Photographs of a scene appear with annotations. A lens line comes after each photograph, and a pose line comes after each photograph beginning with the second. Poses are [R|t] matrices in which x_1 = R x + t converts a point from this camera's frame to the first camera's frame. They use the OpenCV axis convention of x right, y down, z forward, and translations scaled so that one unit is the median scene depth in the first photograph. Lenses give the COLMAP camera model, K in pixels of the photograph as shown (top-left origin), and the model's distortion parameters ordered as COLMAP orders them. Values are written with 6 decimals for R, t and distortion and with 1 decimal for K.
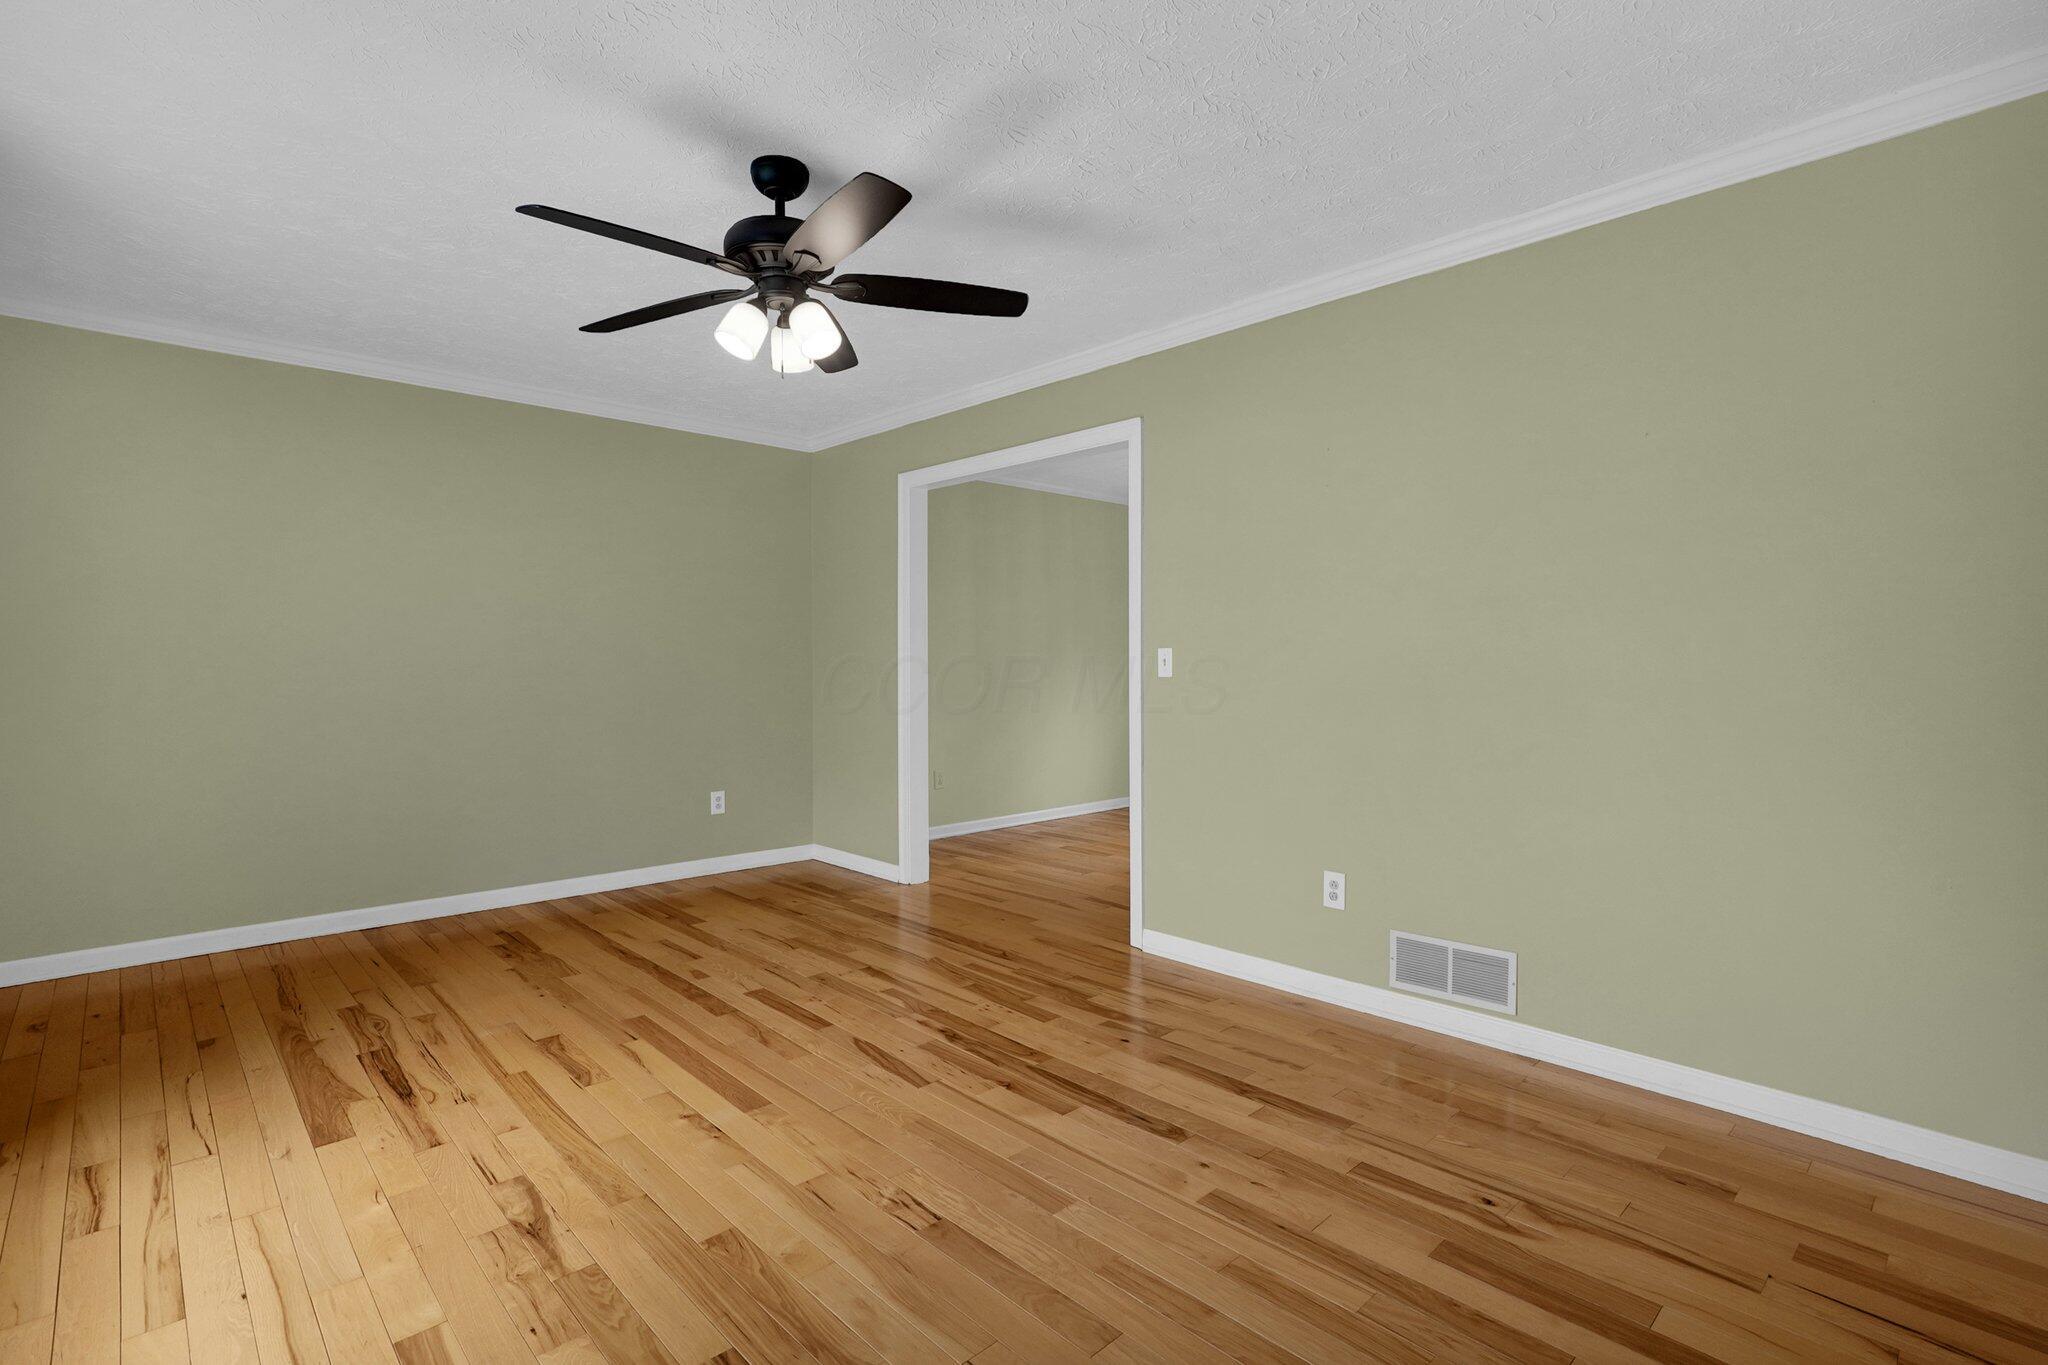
lens RADIAL K [[975.5, 0, 1024.8], [0, 975.5, 675.8], [0, 0, 1]] dist [-0.017408, 0.003615]
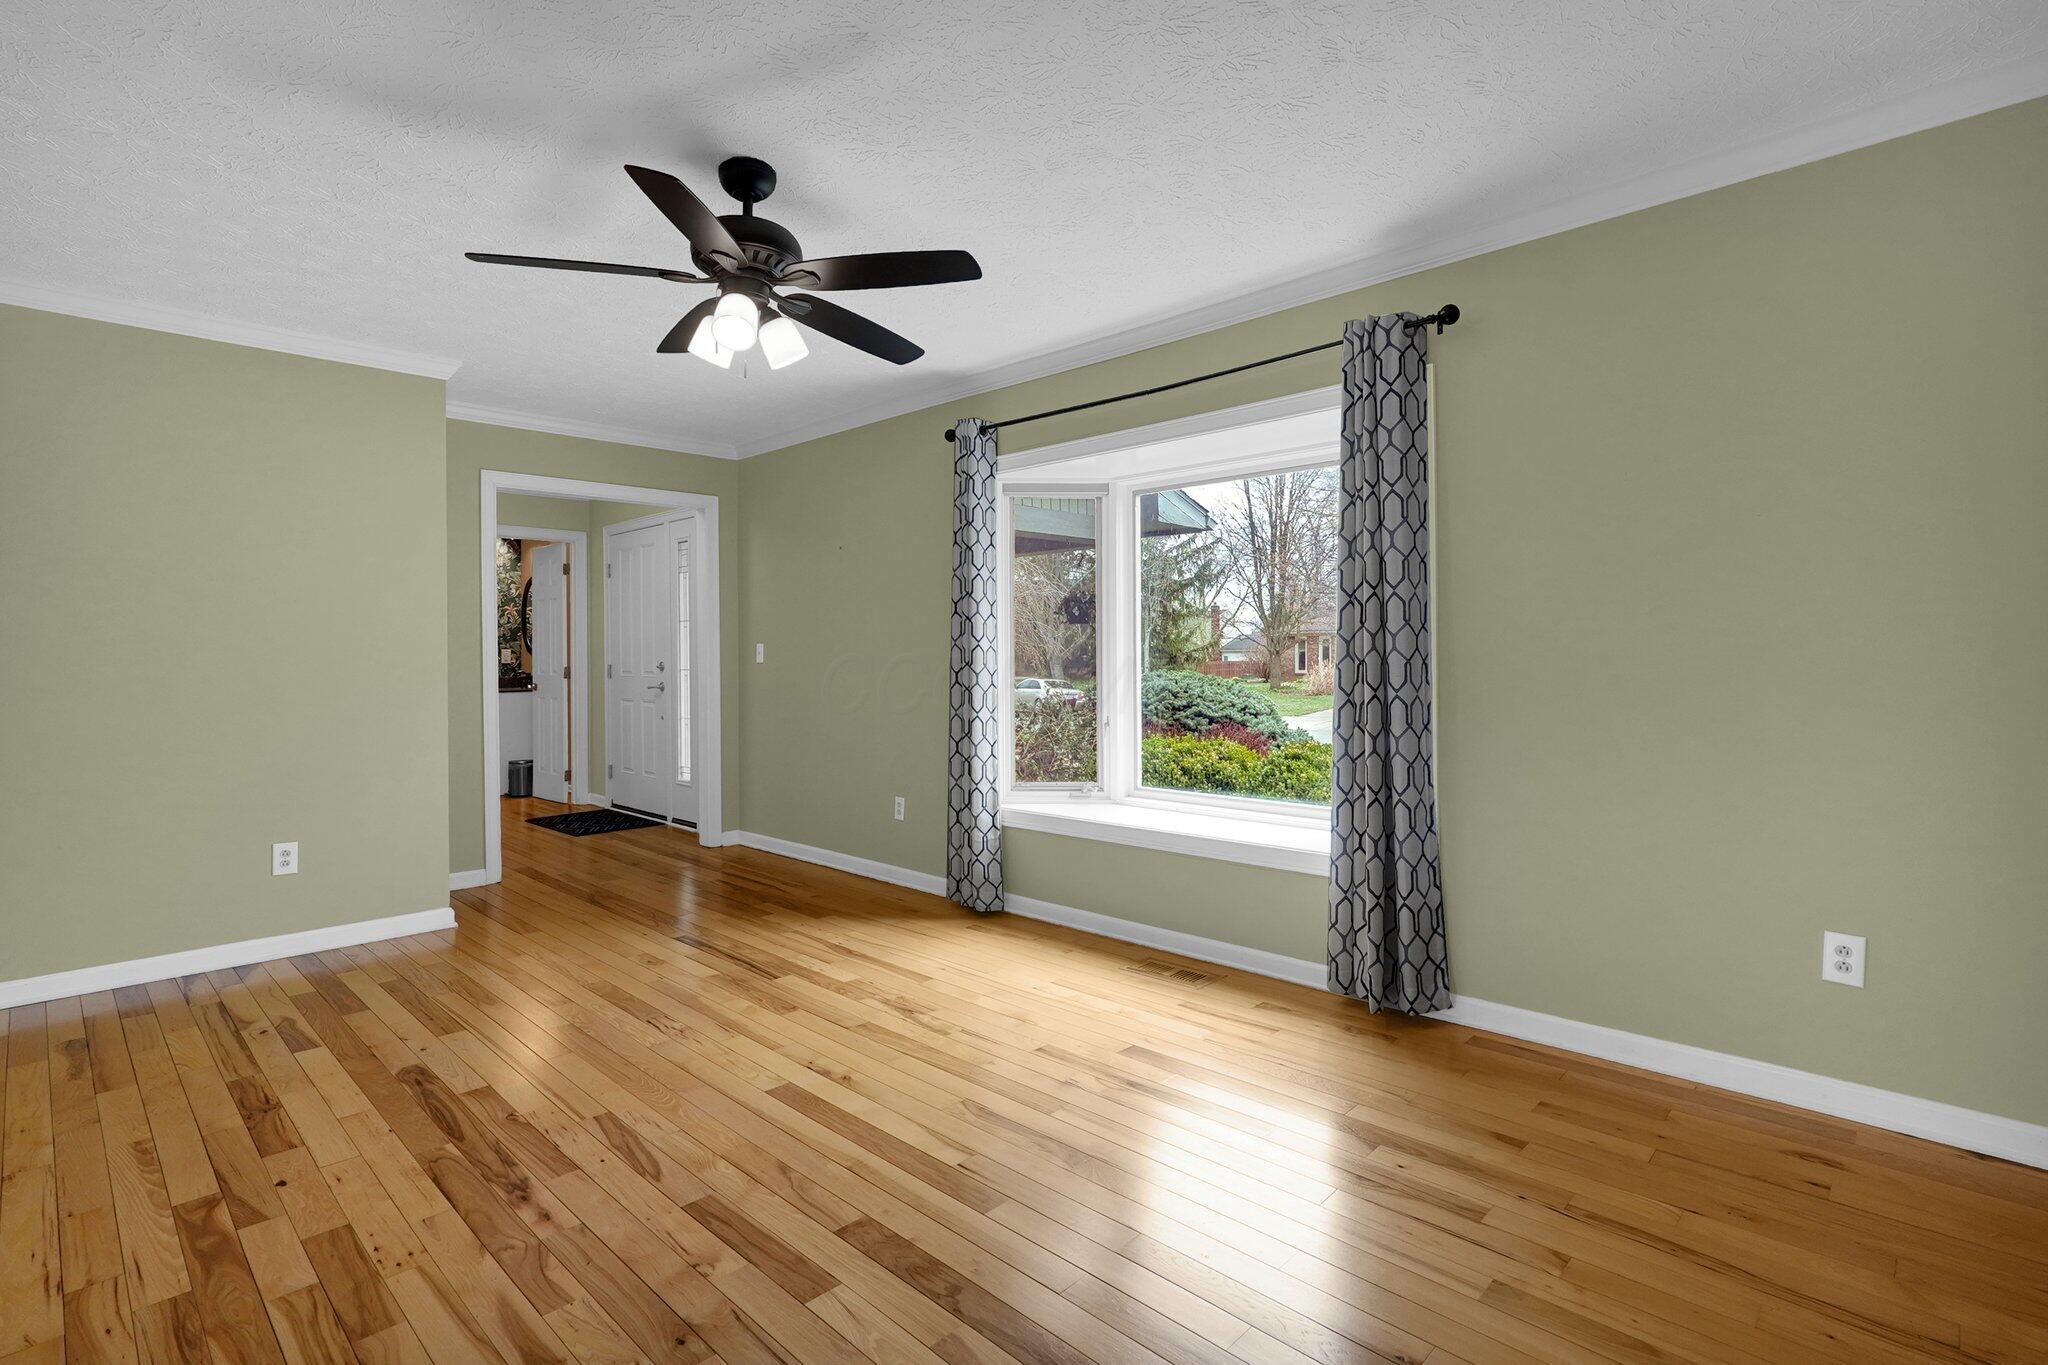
lens RADIAL K [[975.5, 0, 1018.6], [0, 975.5, 674.3], [0, 0, 1]] dist [-0.017408, 0.003615]
pose [[-0.998918, 0.007109, -0.045963, -0.445671], [0.005845, 0.999603, 0.027567, -0.020317], [0.046141, 0.027269, -0.998563, 1.867105]]
